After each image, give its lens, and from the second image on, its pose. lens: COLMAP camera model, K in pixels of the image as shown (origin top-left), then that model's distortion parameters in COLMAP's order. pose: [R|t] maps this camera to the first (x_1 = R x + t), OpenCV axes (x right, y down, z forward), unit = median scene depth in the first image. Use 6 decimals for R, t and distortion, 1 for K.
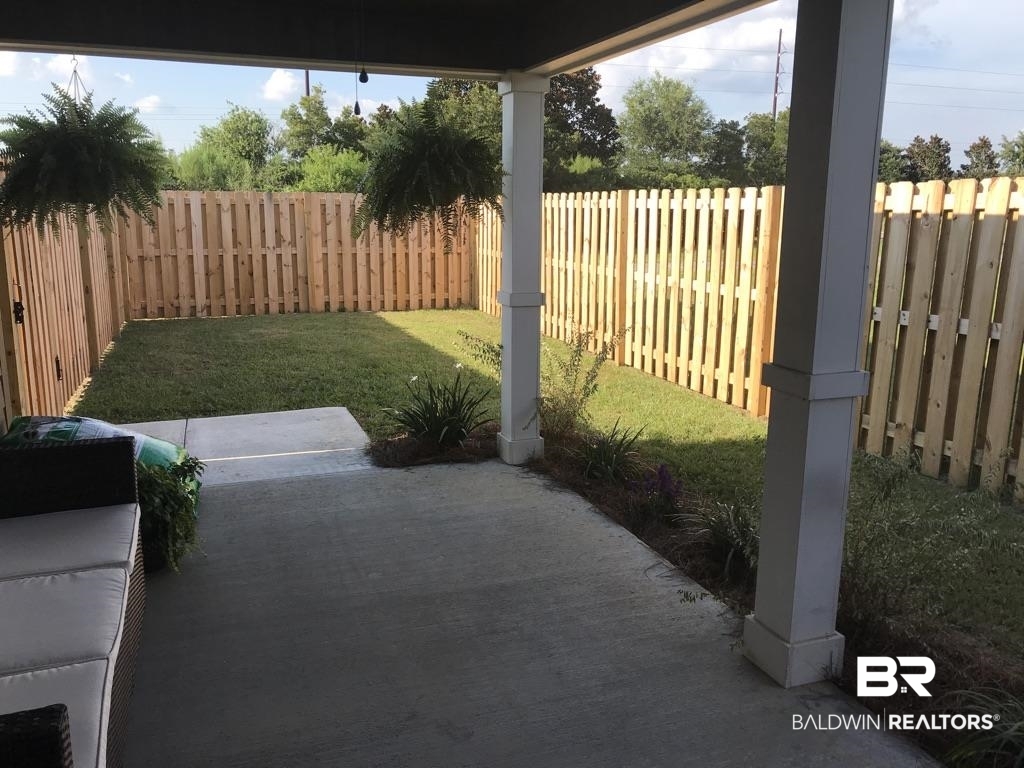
lens RADIAL K [[850.7, 0, 512.0], [0, 850.7, 384.0], [0, 0, 1]] dist [0.009702, -0.000197]
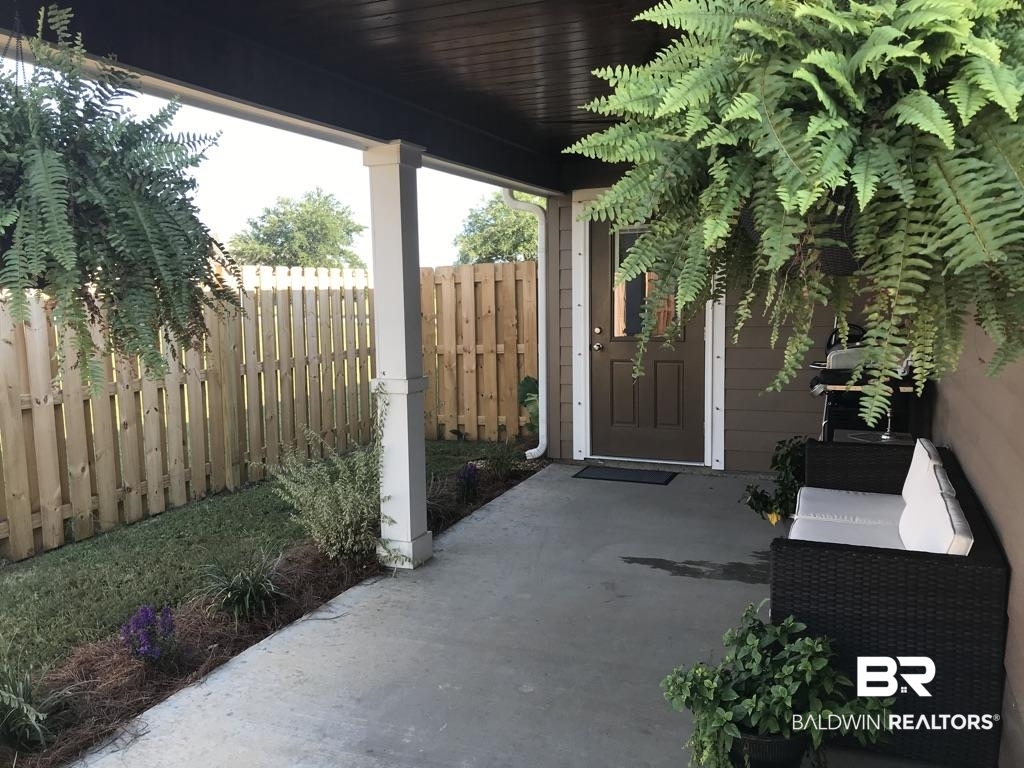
lens RADIAL K [[850.7, 0, 512.0], [0, 850.7, 384.0], [0, 0, 1]] dist [0.009702, -0.000197]
pose [[-0.732954, -0.076656, 0.675945, -0.636561], [0.154896, 0.948725, 0.275550, -0.285735], [-0.662409, 0.306666, -0.683499, 1.334771]]
